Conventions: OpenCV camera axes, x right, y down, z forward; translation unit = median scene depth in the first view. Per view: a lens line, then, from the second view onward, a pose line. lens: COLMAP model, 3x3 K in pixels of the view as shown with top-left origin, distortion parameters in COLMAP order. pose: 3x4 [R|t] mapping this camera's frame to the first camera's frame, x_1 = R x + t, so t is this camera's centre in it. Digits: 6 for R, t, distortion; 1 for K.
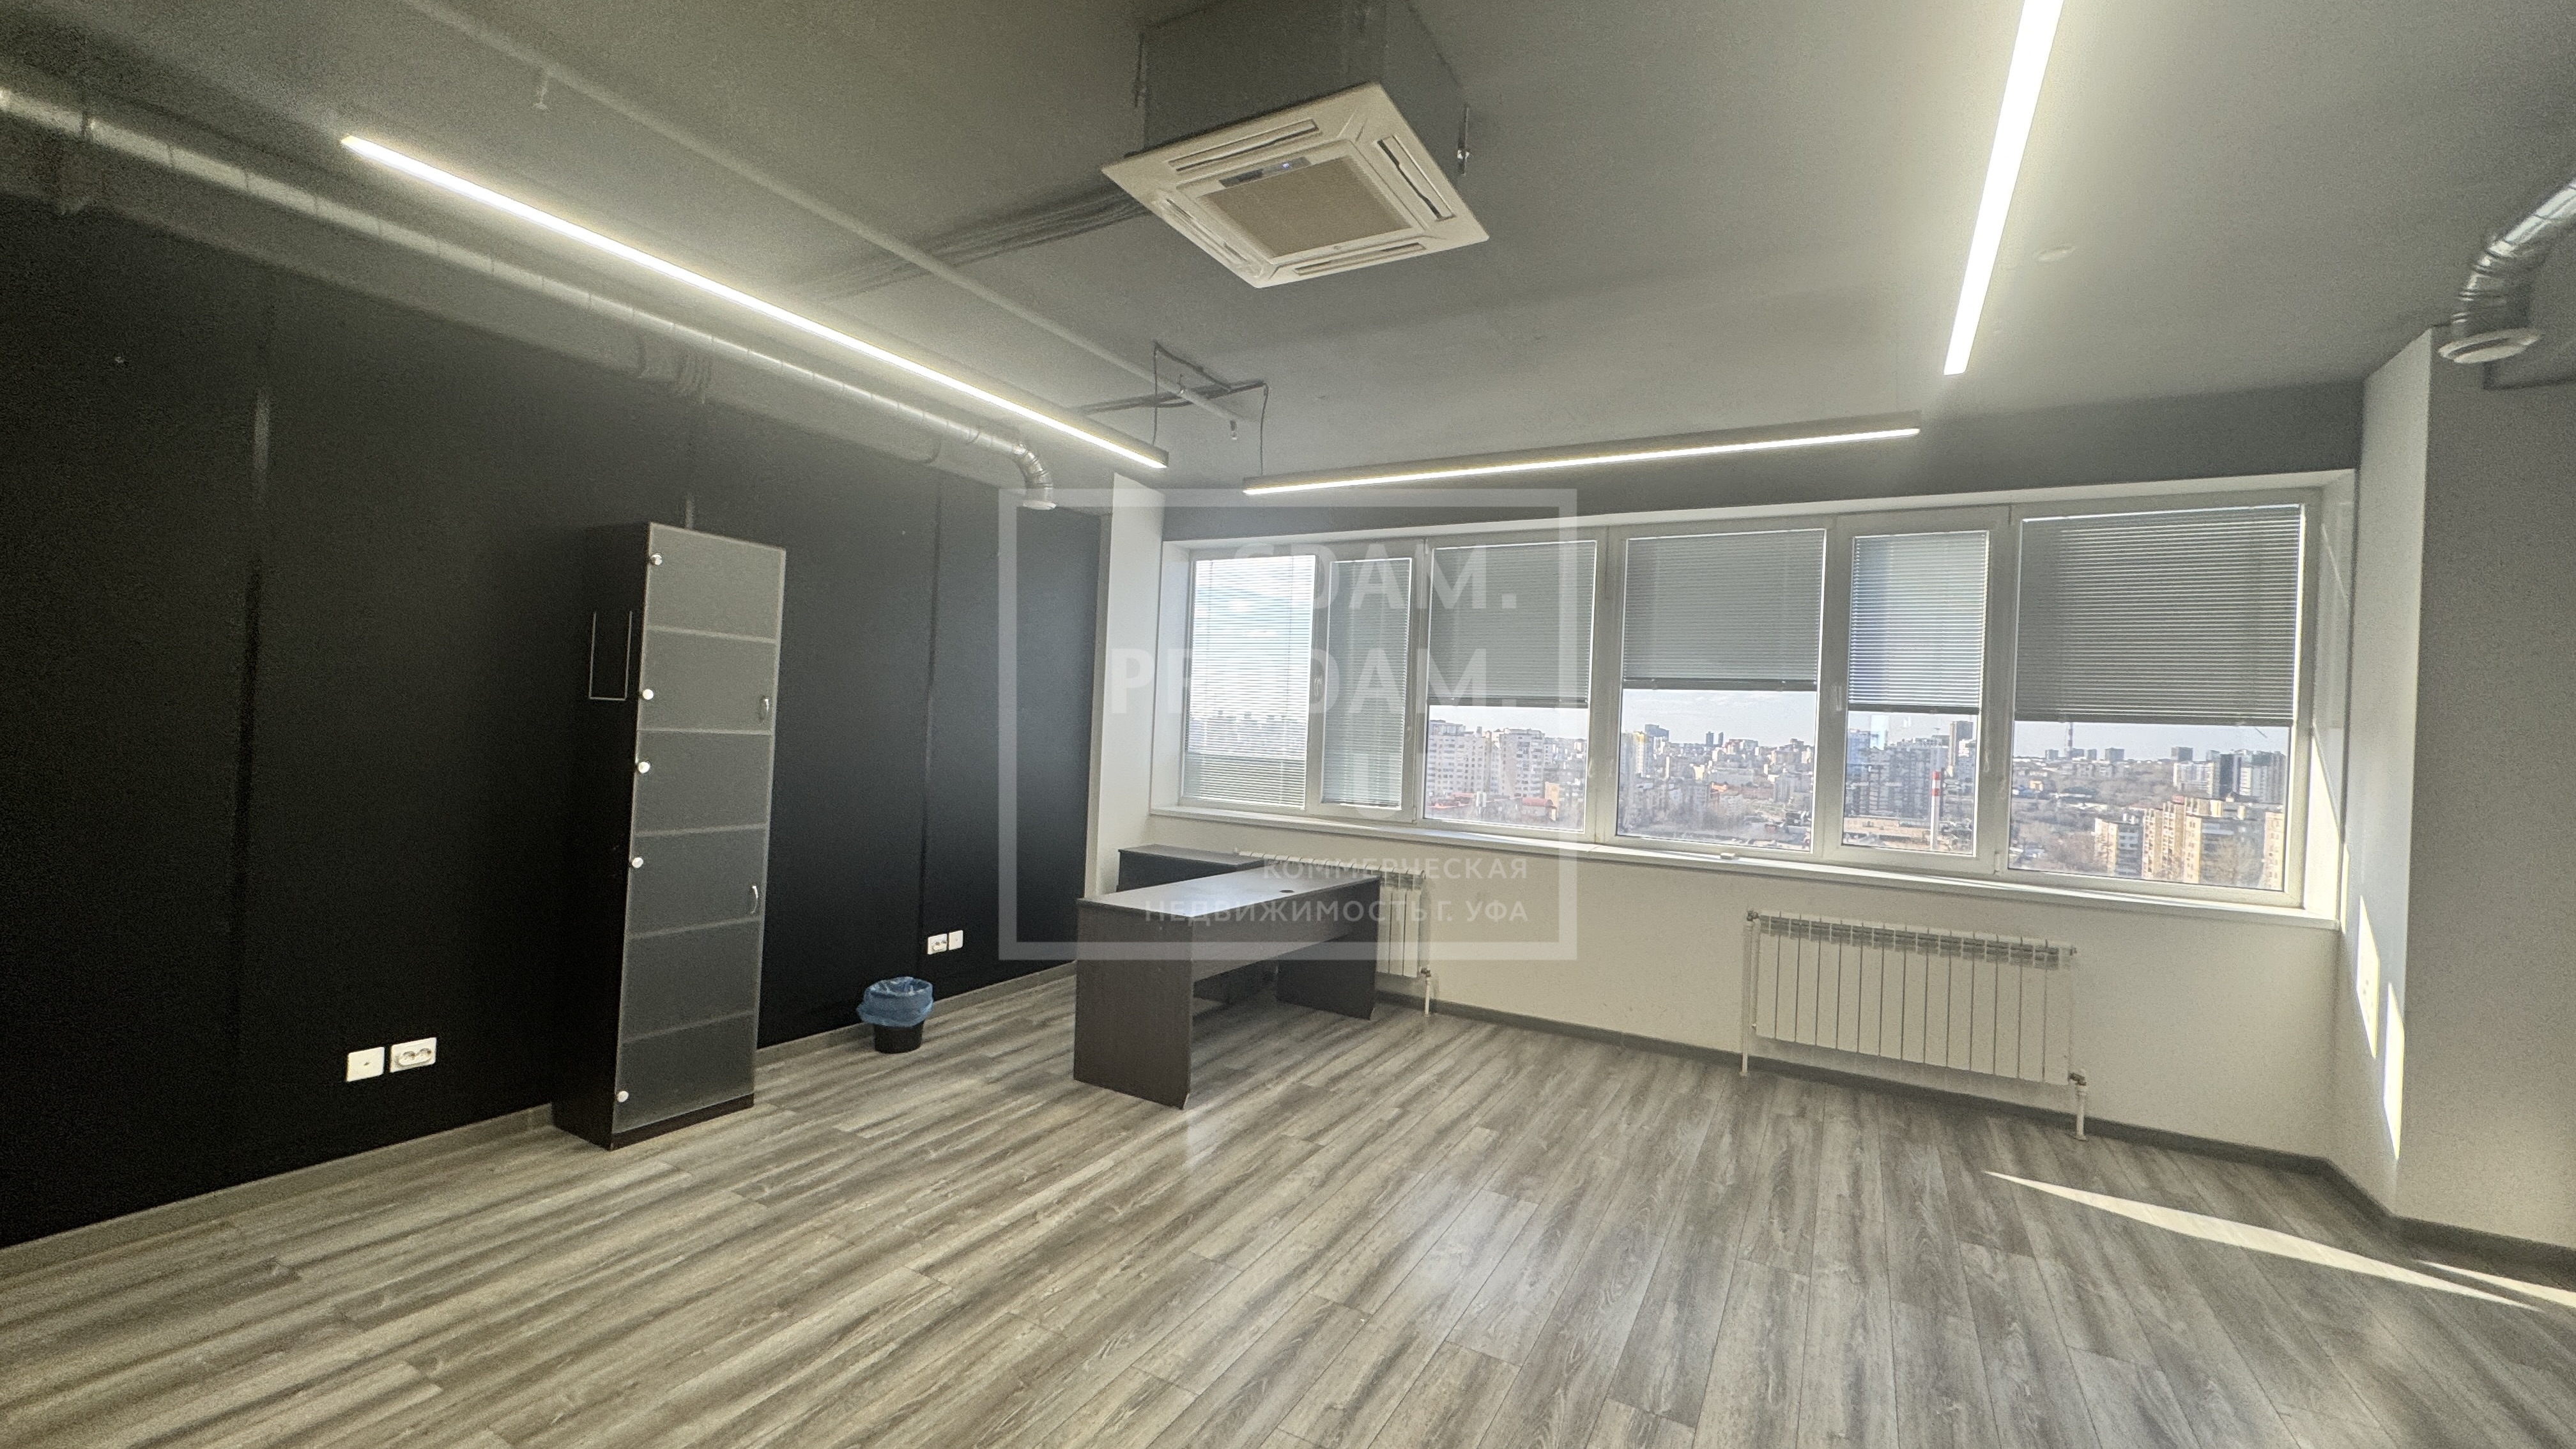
lens RADIAL K [[1021.3, 0, 1285.3], [0, 1021.3, 723.7], [0, 0, 1]] dist [-0.001754, 0.000353]
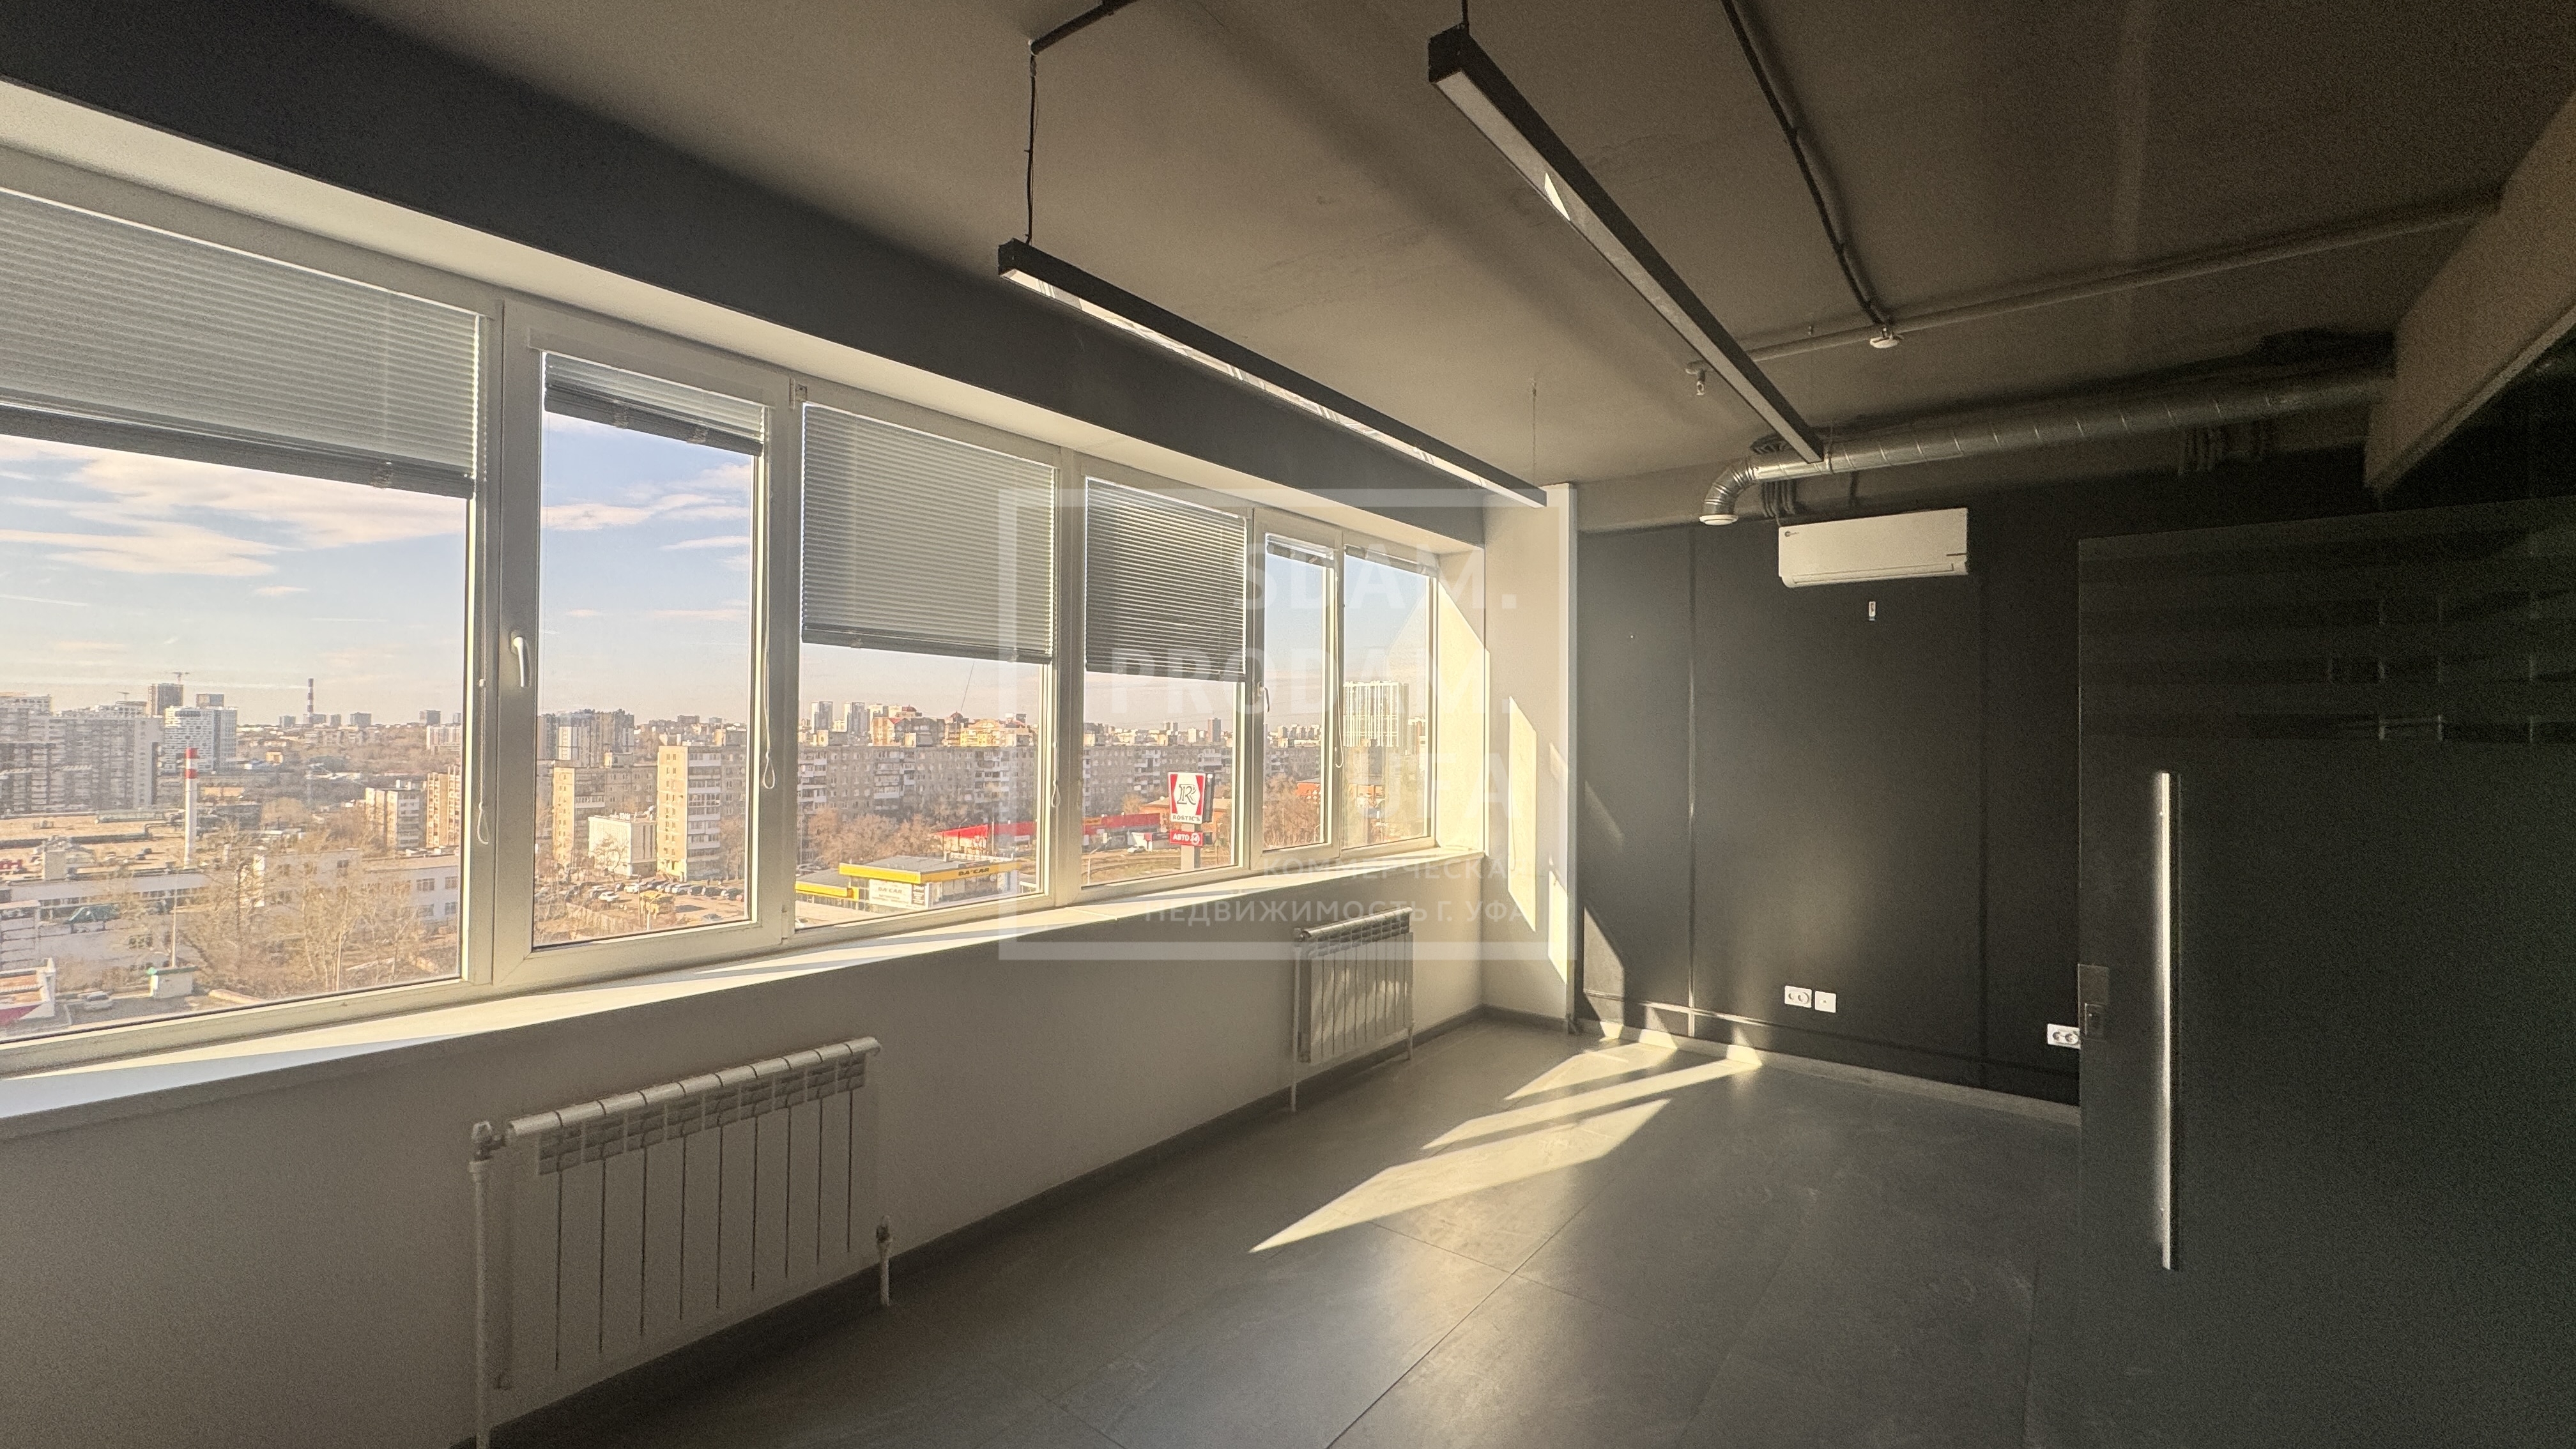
lens RADIAL K [[1021.3, 0, 1287.7], [0, 1021.3, 728.5], [0, 0, 1]] dist [-0.001754, 0.000353]
pose [[0.147918, -0.036748, 0.988317, -0.332752], [-0.003266, 0.999286, 0.037645, -0.015776], [-0.988994, -0.008796, 0.147692, 0.958492]]
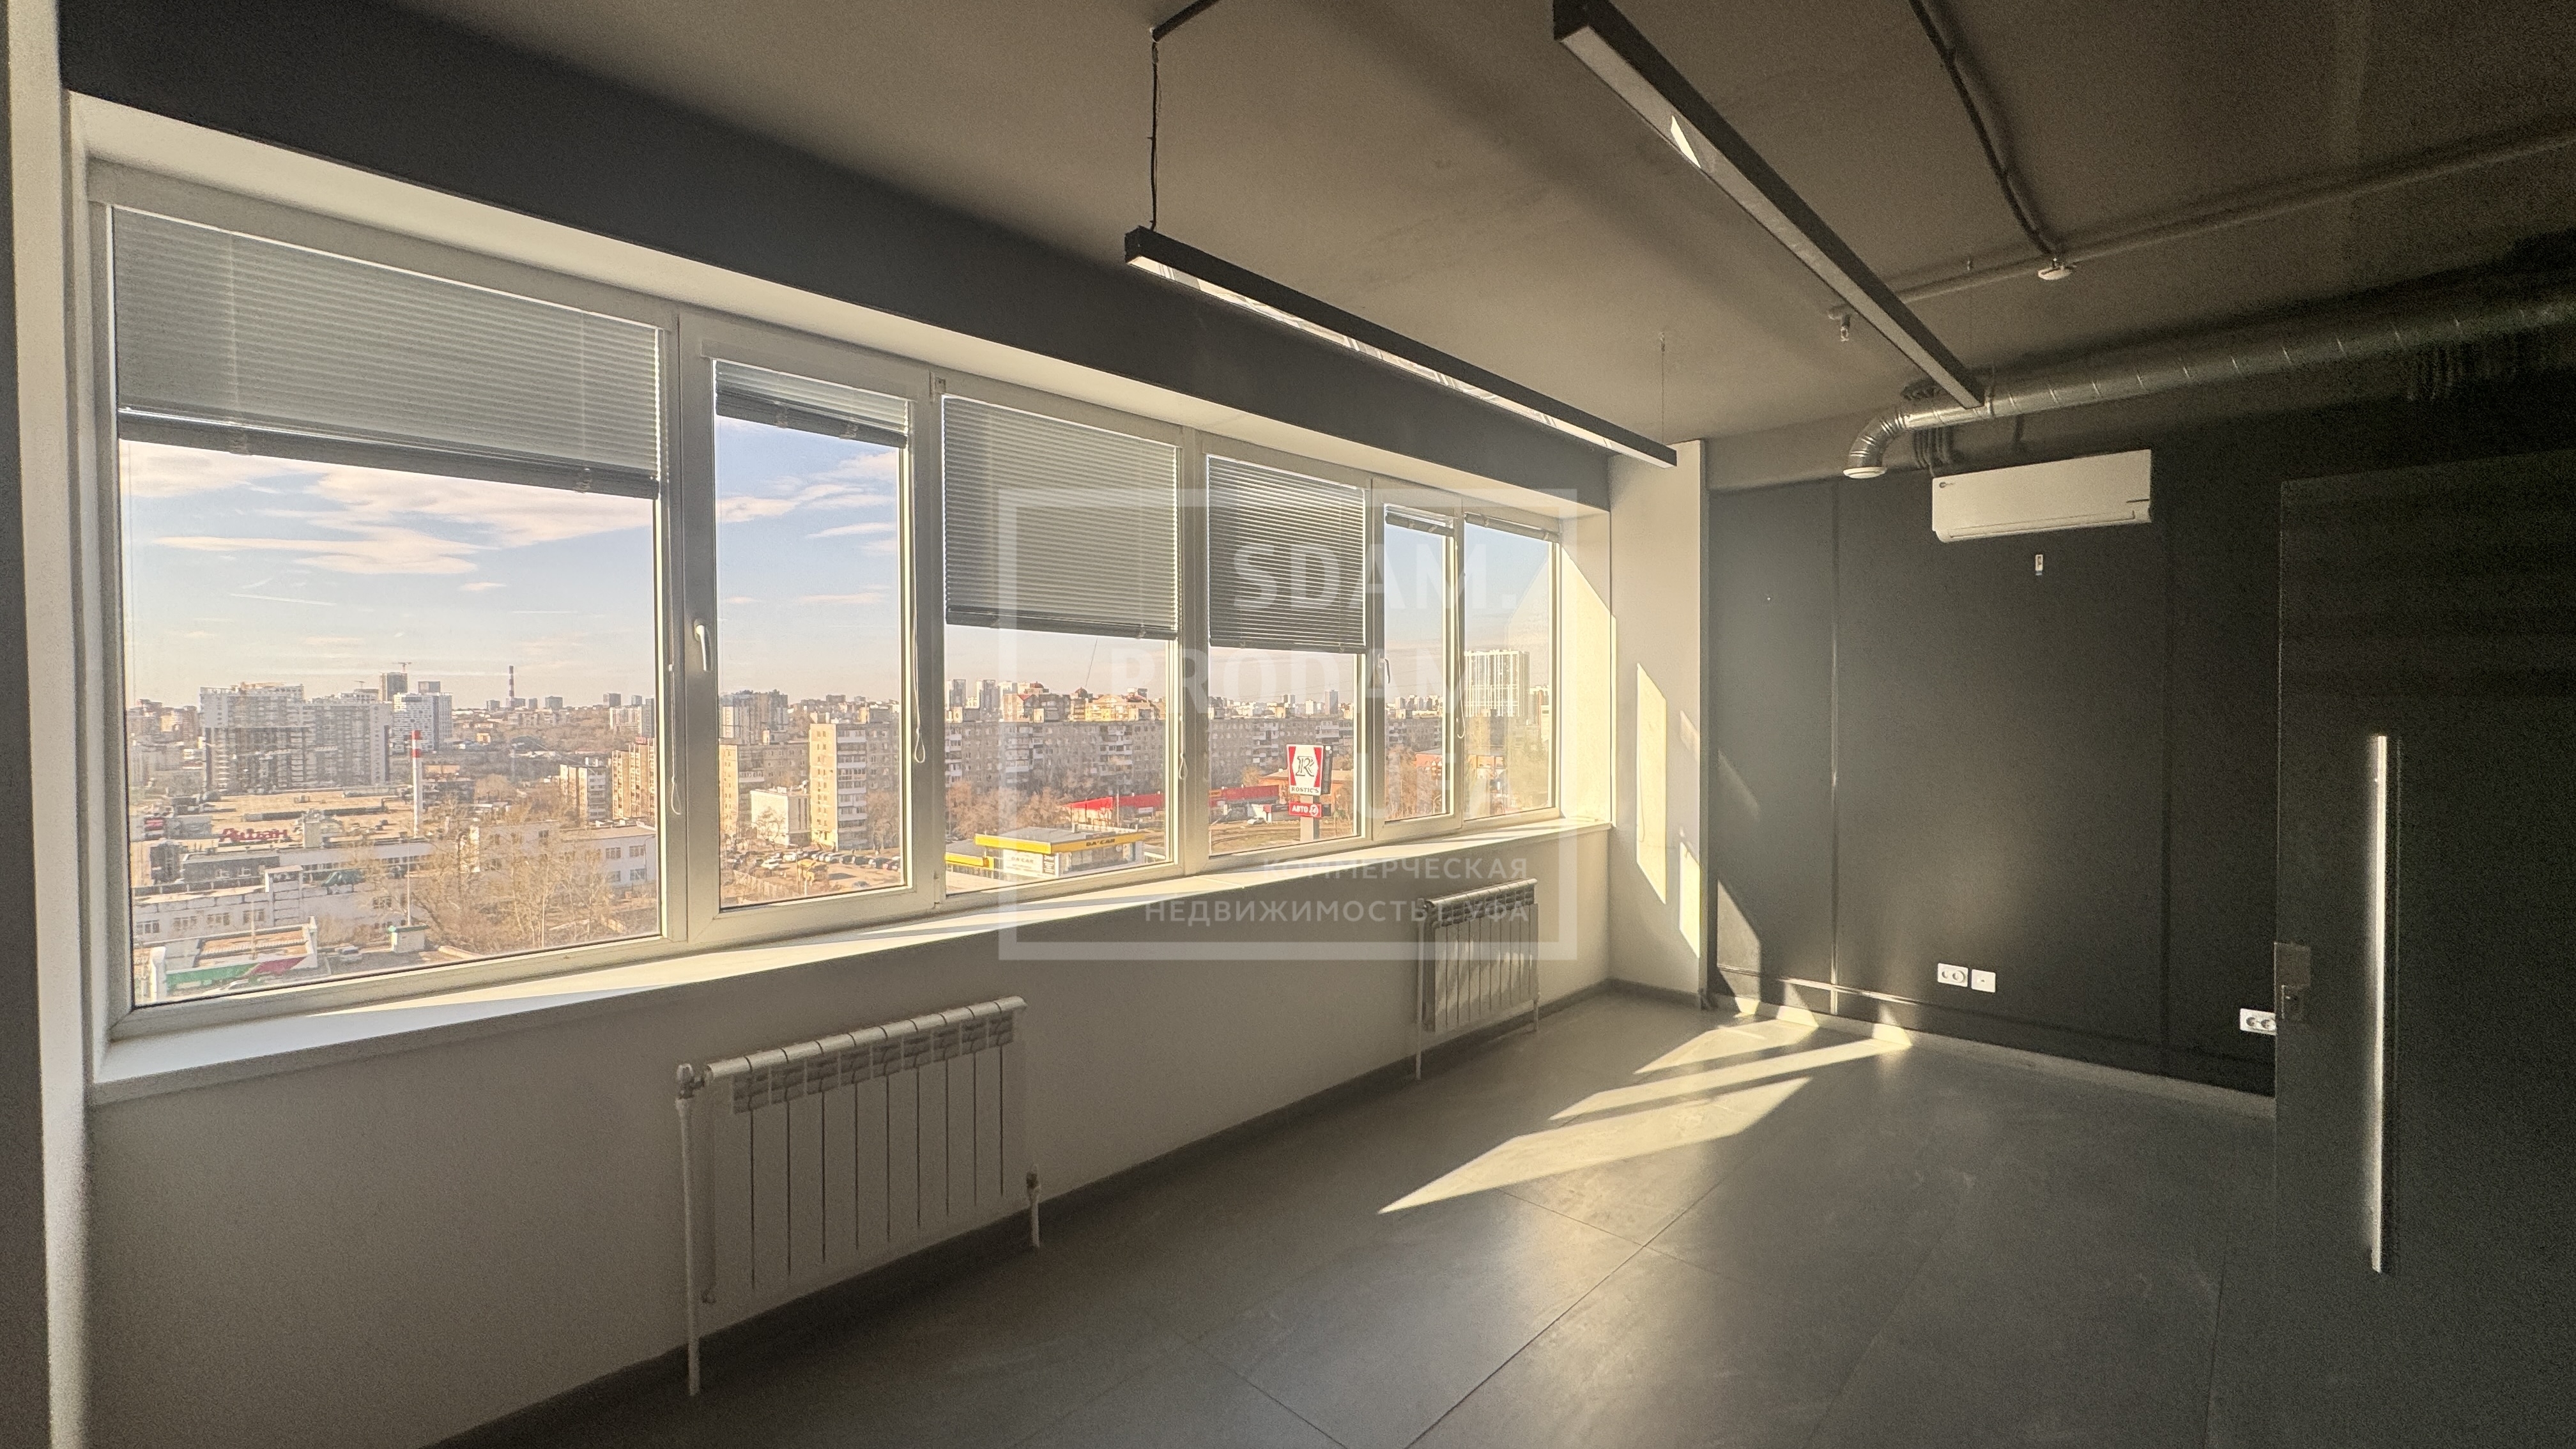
lens RADIAL K [[1021.3, 0, 1287.7], [0, 1021.3, 727.3], [0, 0, 1]] dist [-0.001754, 0.000353]
pose [[0.258947, -0.064786, 0.963717, -0.341546], [0.014175, 0.997895, 0.063274, -0.016168], [-0.965788, -0.002724, 0.259320, 0.961241]]
